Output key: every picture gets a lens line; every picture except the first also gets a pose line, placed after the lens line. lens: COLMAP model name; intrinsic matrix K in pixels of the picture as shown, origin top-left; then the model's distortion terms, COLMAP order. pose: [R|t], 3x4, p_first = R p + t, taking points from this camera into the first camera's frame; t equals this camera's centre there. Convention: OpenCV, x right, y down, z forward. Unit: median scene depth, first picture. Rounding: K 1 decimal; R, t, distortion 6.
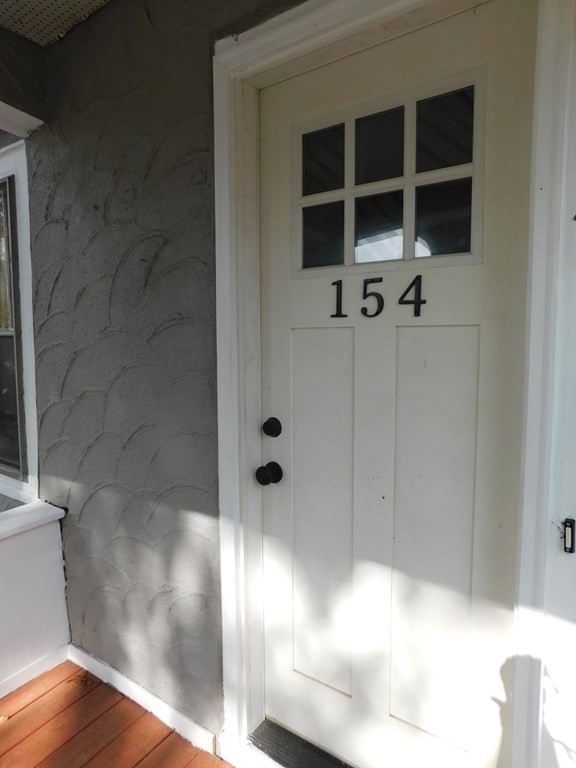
lens RADIAL K [[500.7, 0, 292.6], [0, 500.7, 385.8], [0, 0, 1]] dist [-0.077814, 0.058053]
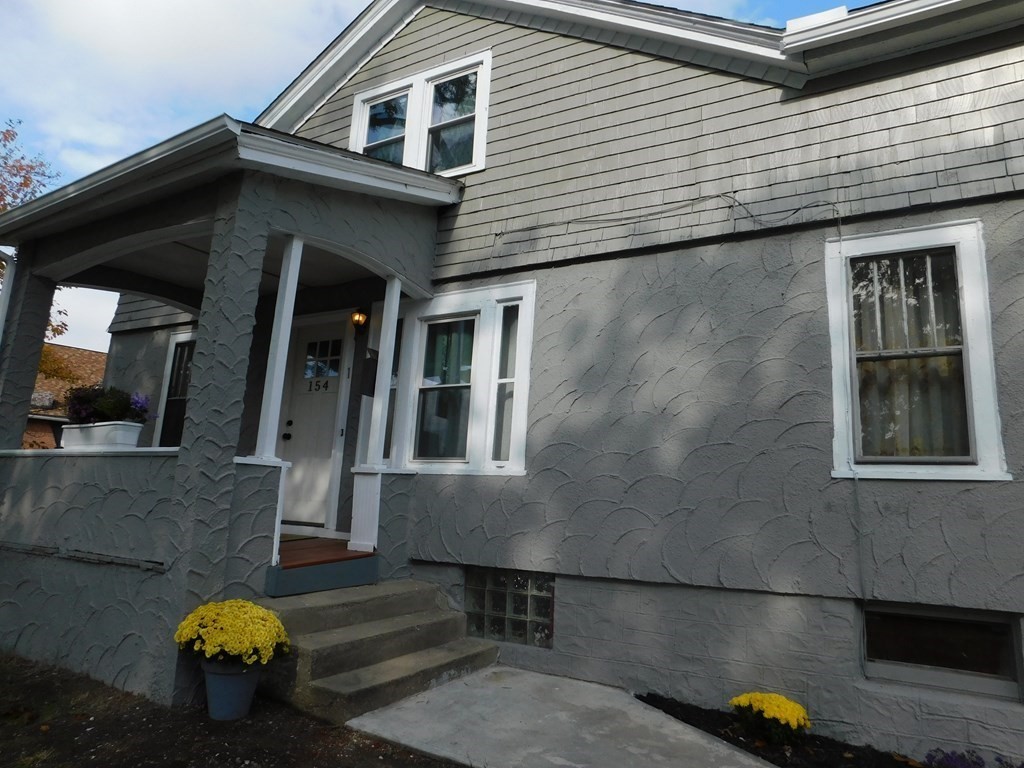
lens RADIAL K [[667.7, 0, 514.1], [0, 667.7, 382.3], [0, 0, 1]] dist [-0.077814, 0.058053]
pose [[0.990448, 0.082934, 0.110156, 0.971249], [-0.047264, 0.954695, -0.293808, 1.091999], [-0.129532, 0.285795, 0.949496, -3.616025]]
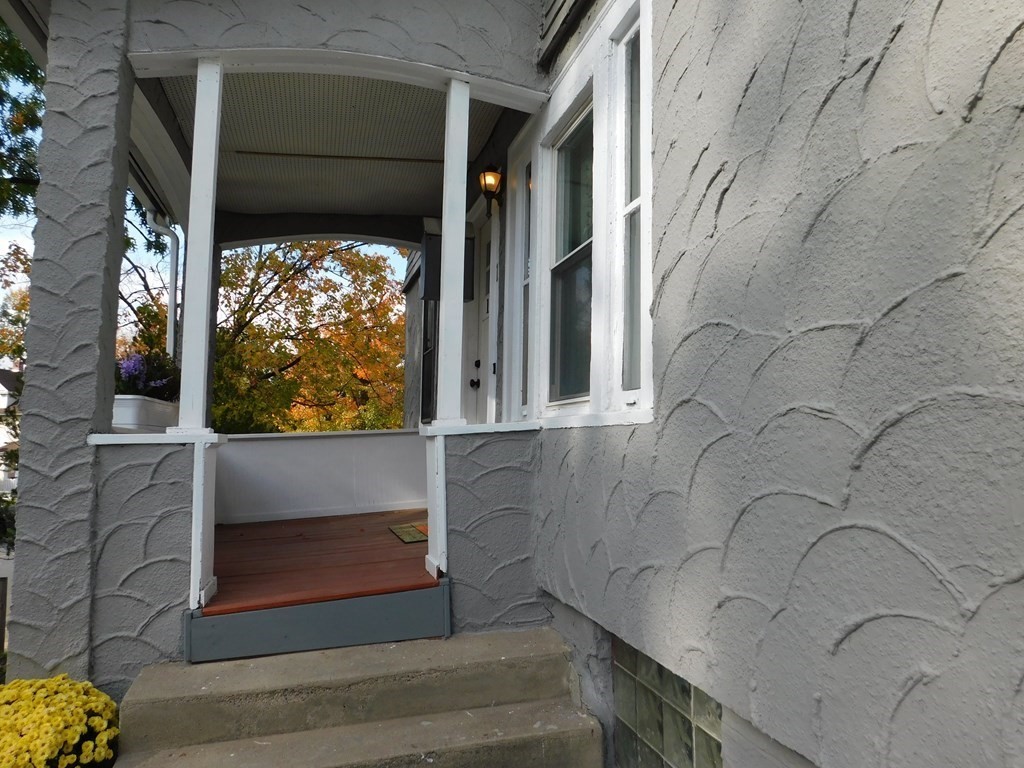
lens RADIAL K [[681.0, 0, 524.1], [0, 681.0, 381.0], [0, 0, 1]] dist [-0.071980, 0.060965]
pose [[0.795358, -0.040235, -0.604803, 2.117141], [-0.072048, 0.984445, -0.160238, 0.680529], [0.601843, 0.171021, 0.780088, -1.387327]]
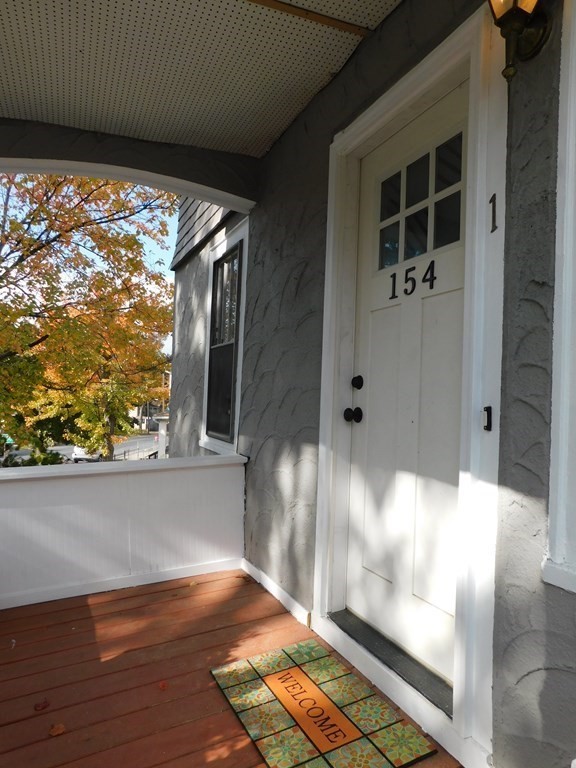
lens RADIAL K [[500.7, 0, 292.6], [0, 500.7, 385.8], [0, 0, 1]] dist [-0.077814, 0.058053]
pose [[0.874965, 0.022907, -0.483644, 0.499924], [-0.085378, 0.990528, -0.107543, 0.271579], [0.476599, 0.135389, 0.868633, -0.330530]]
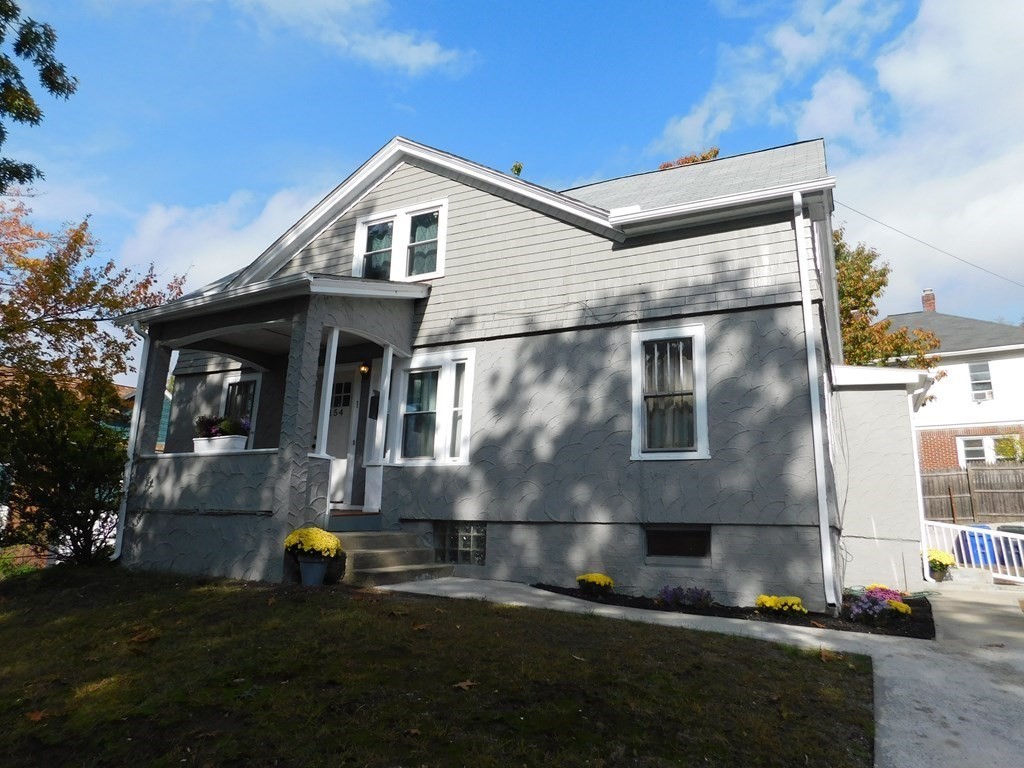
lens RADIAL K [[667.7, 0, 514.1], [0, 667.7, 382.3], [0, 0, 1]] dist [-0.077814, 0.058053]
pose [[0.983790, 0.077980, 0.161480, 0.832495], [-0.021760, 0.945757, -0.324146, 1.755681], [-0.177998, 0.315378, 0.932123, -6.033924]]
